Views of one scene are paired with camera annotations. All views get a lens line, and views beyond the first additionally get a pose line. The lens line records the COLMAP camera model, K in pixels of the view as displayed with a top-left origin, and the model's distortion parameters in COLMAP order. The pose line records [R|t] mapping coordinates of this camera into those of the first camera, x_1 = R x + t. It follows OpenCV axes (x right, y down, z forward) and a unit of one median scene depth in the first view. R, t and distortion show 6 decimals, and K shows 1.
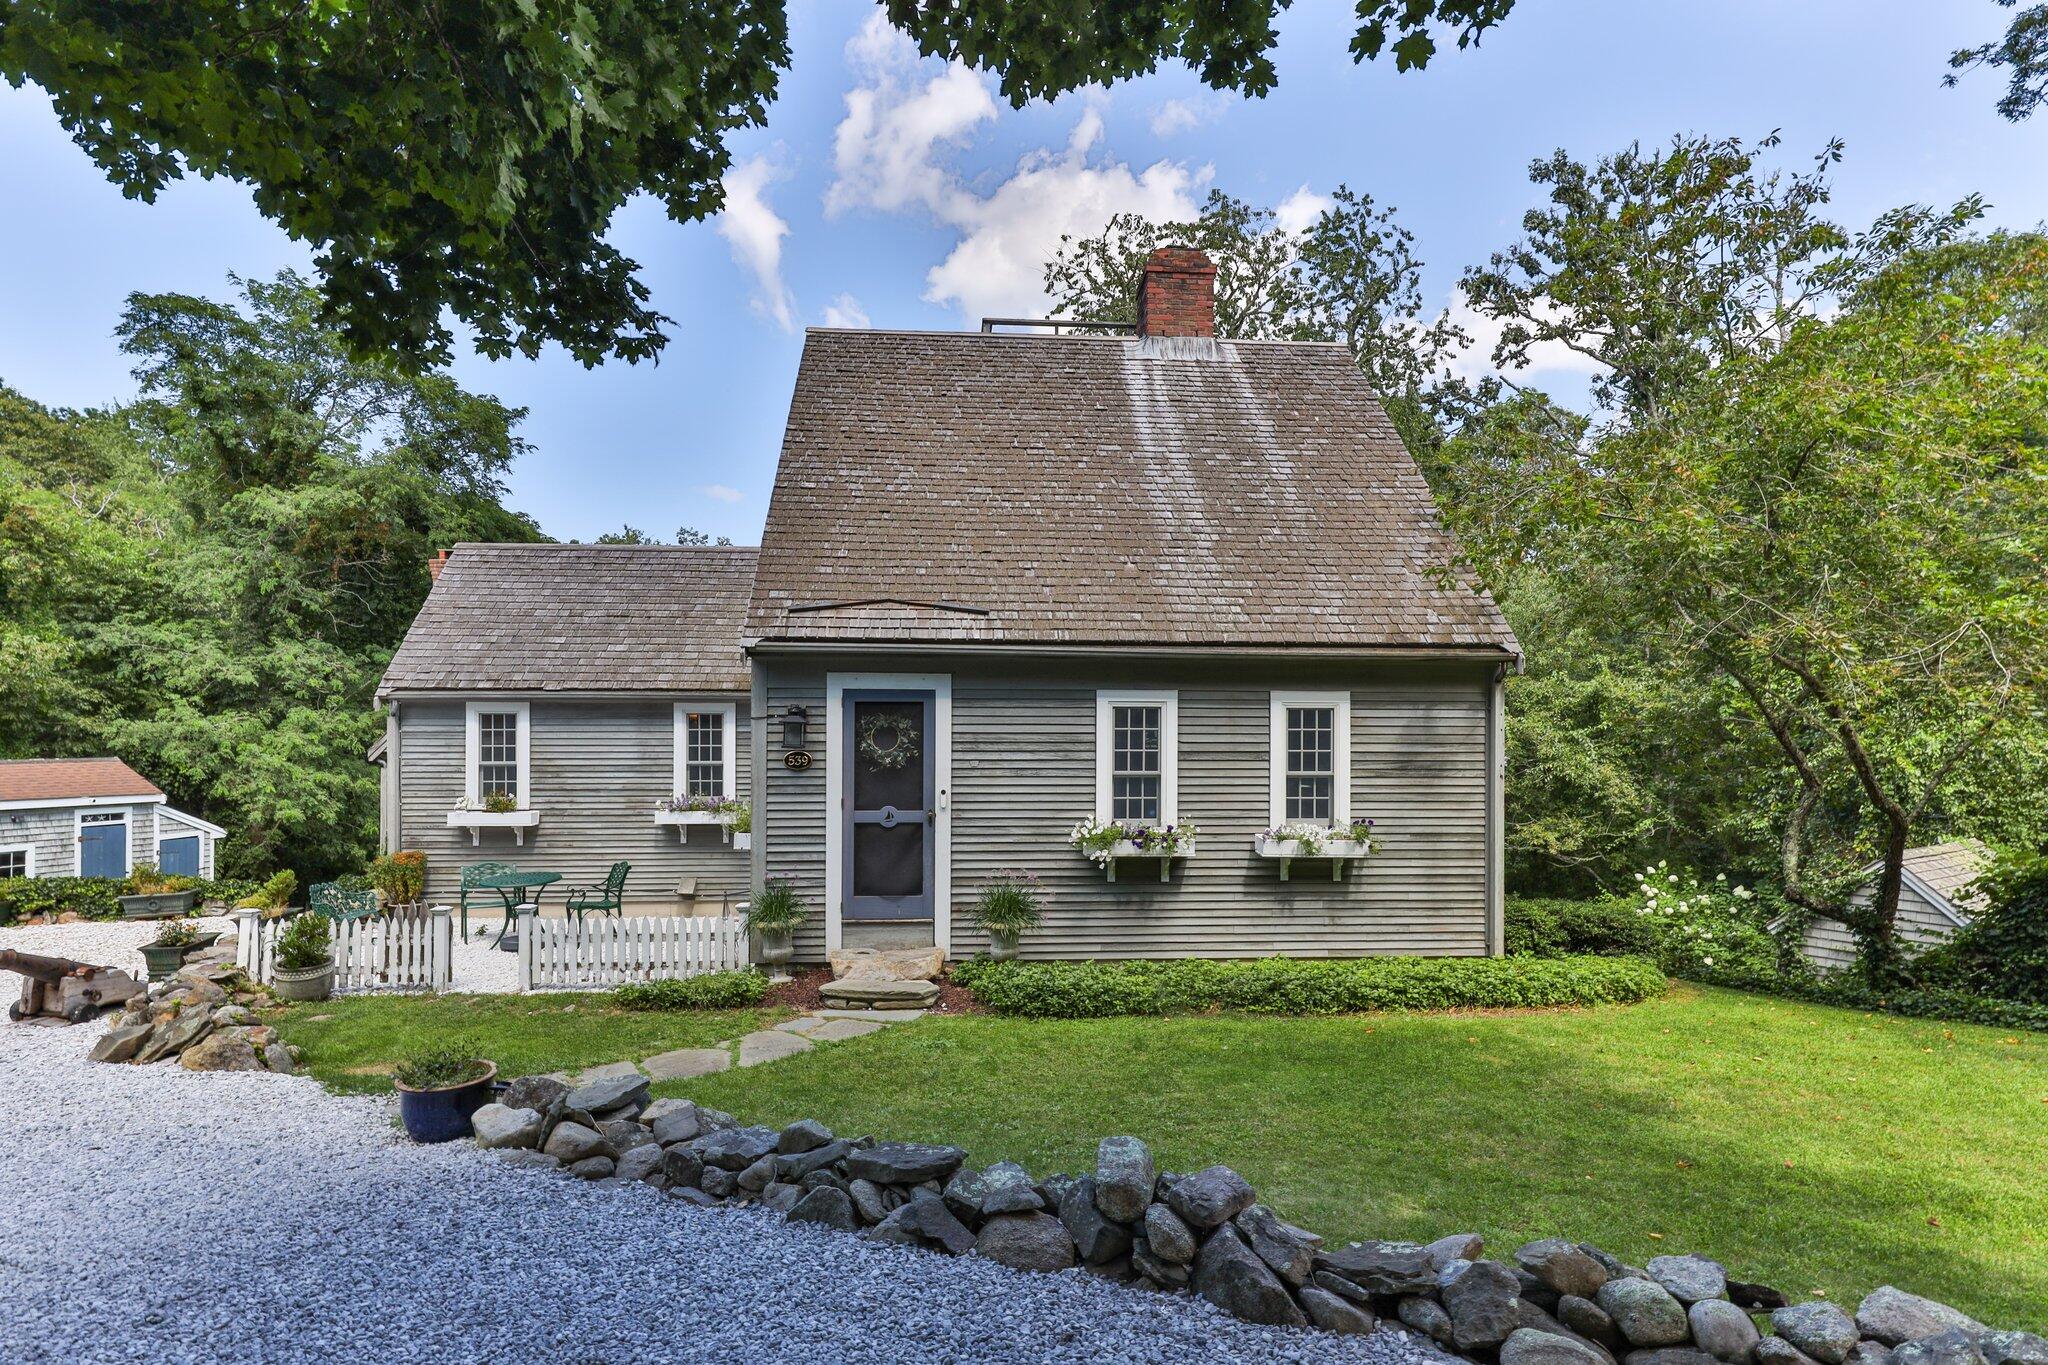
lens RADIAL K [[1069.5, 0, 993.6], [0, 1069.5, 739.6], [0, 0, 1]] dist [-0.002622, -0.002478]
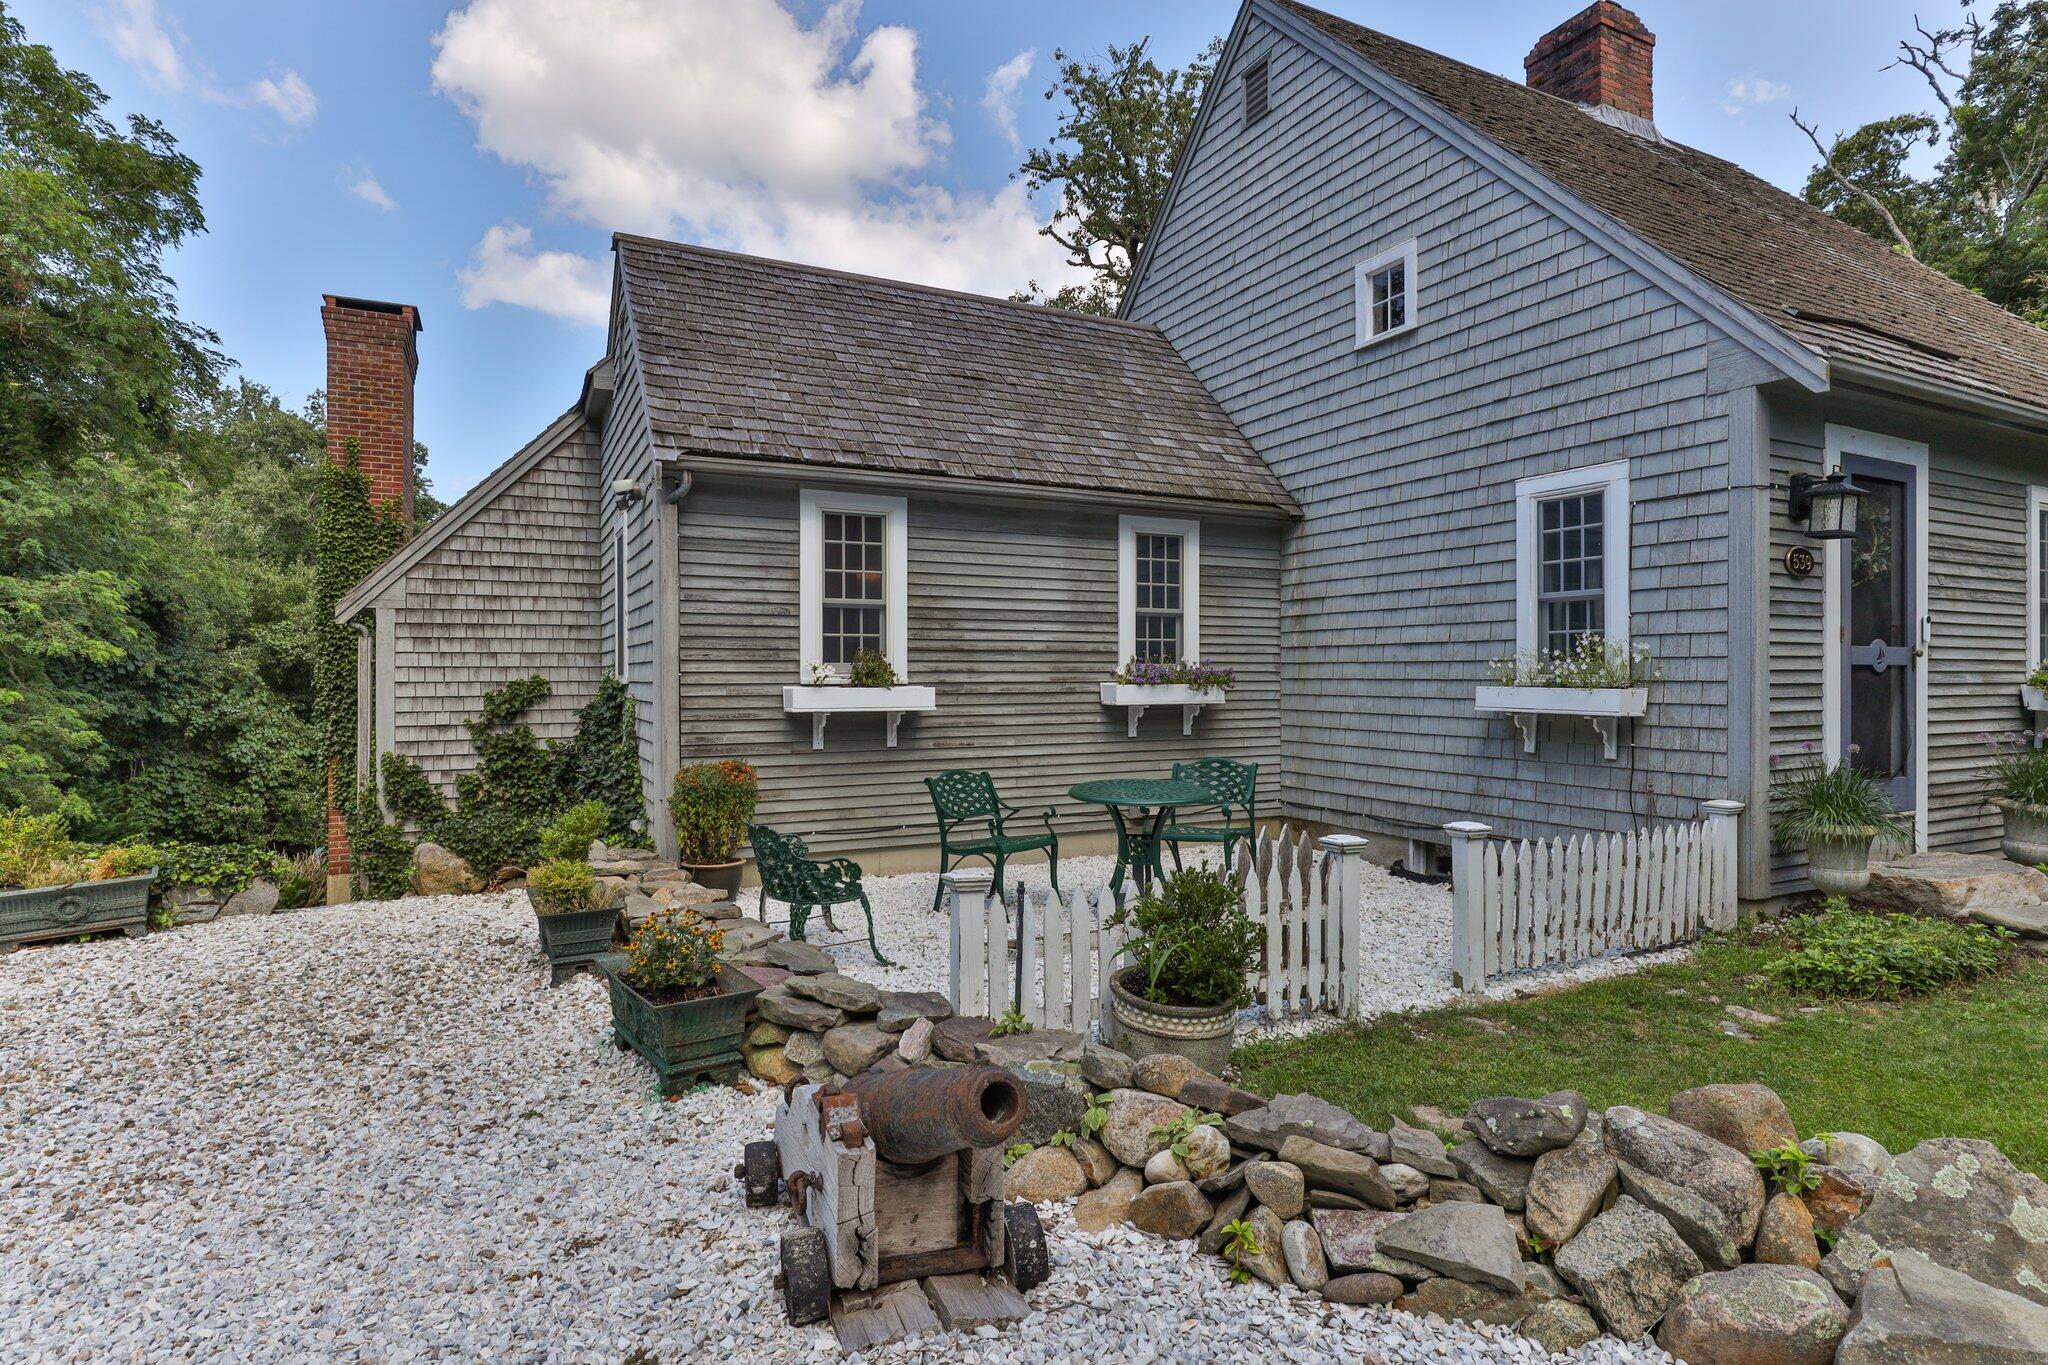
lens RADIAL K [[1069.5, 0, 1022.7], [0, 1069.5, 684.0], [0, 0, 1]] dist [-0.002622, -0.002478]
pose [[0.914417, -0.004349, 0.404750, -0.605102], [0.001016, 0.999964, 0.008450, 0.060354], [-0.404772, -0.007315, 0.914388, 0.445262]]
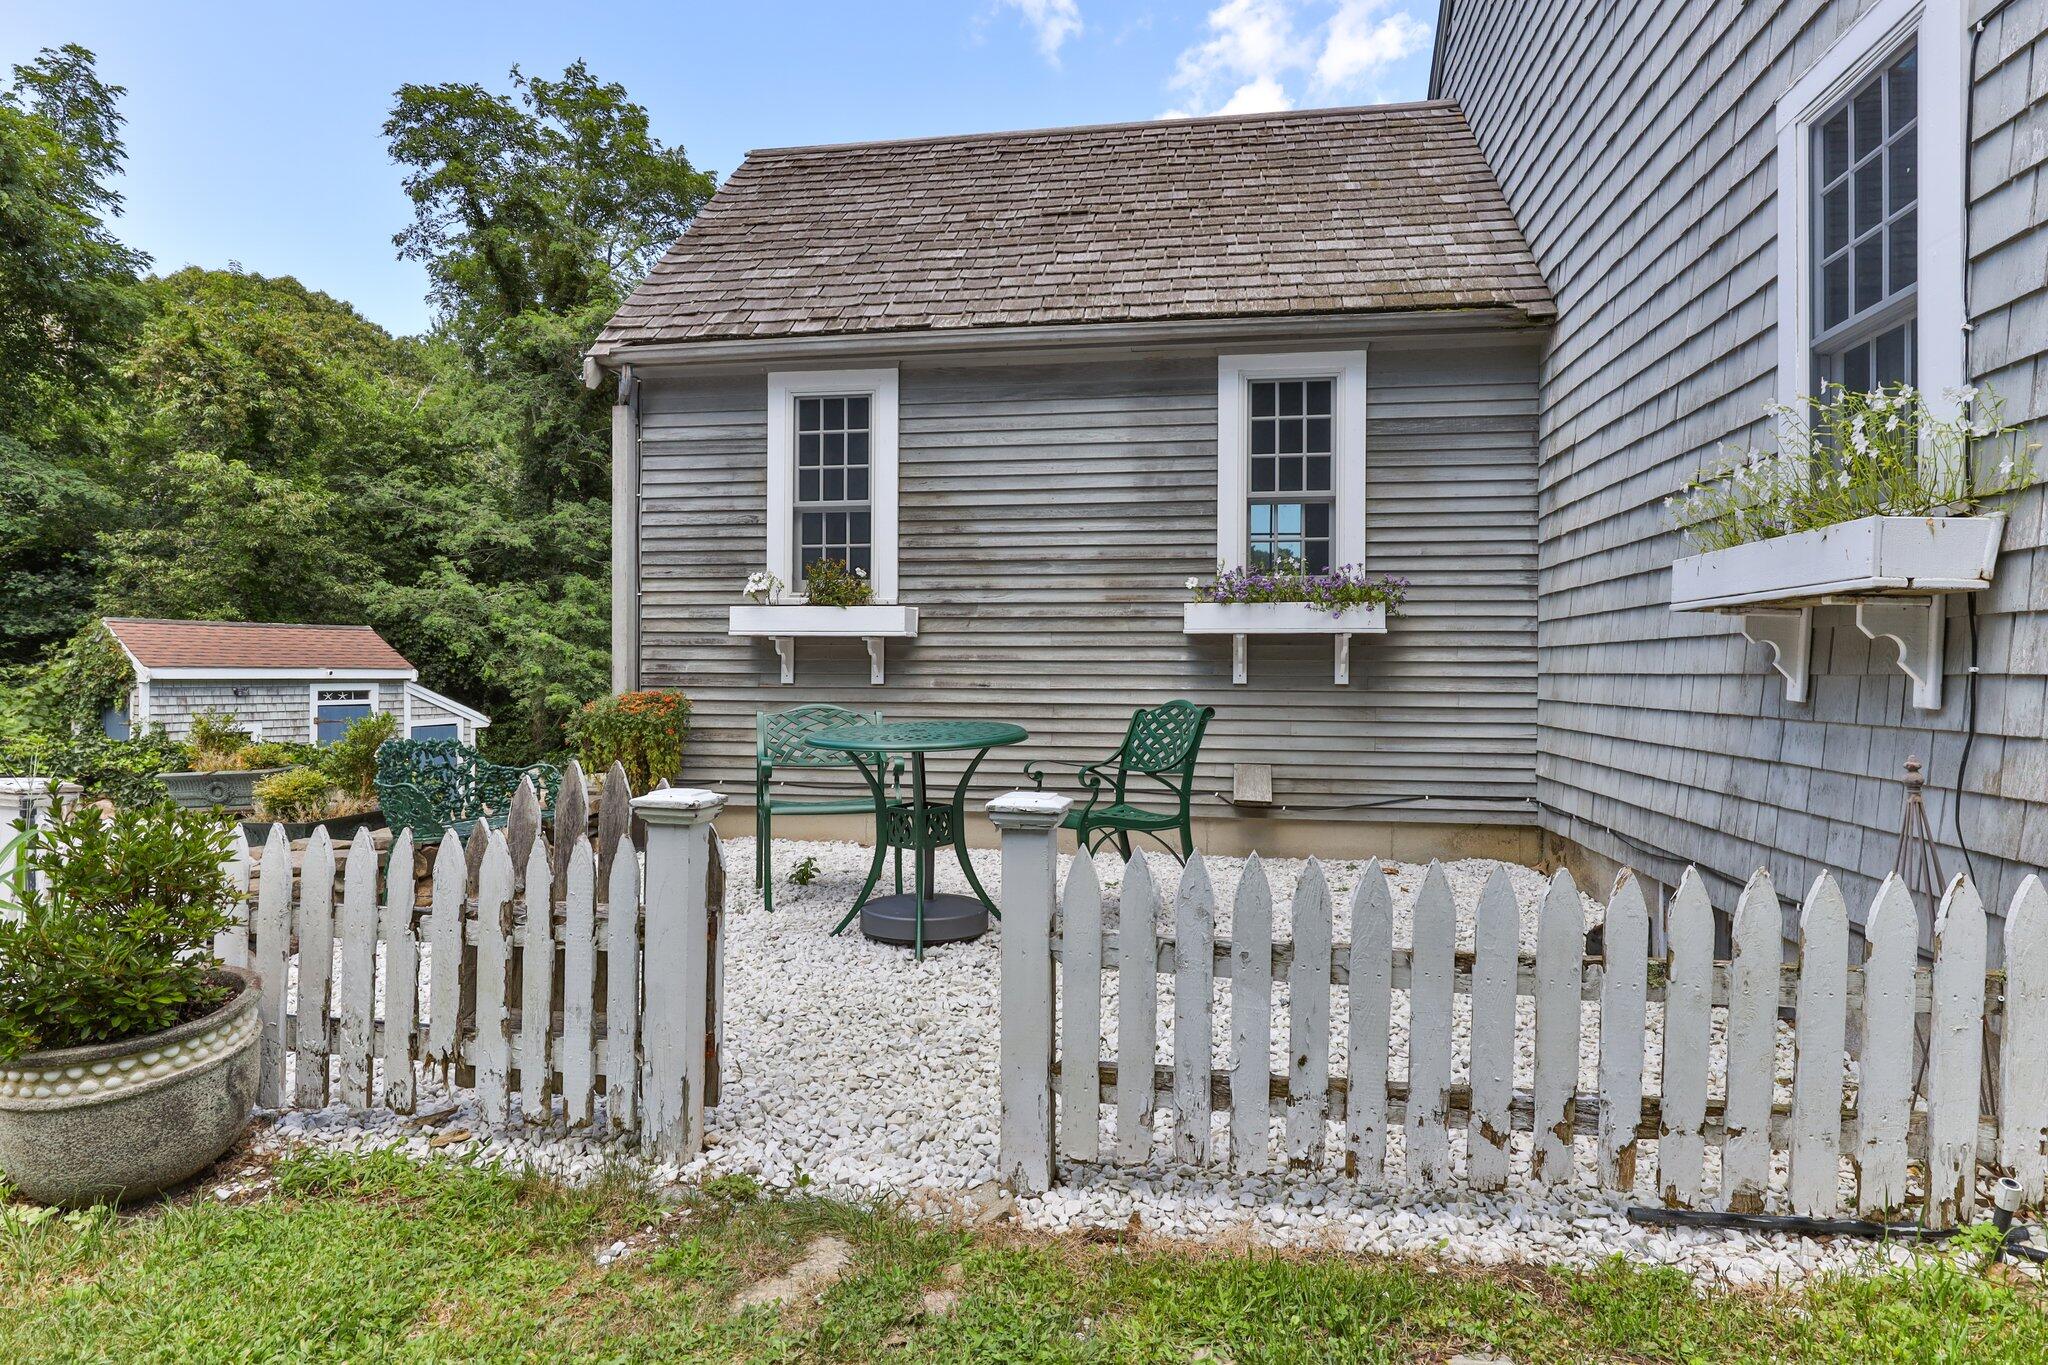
lens RADIAL K [[1069.5, 0, 1035.8], [0, 1069.5, 677.6], [0, 0, 1]] dist [-0.002622, -0.002478]
pose [[0.978368, 0.007154, -0.206748, -0.280485], [-0.006417, 0.999970, 0.004238, 0.093374], [0.206772, -0.002819, 0.978385, 0.563789]]
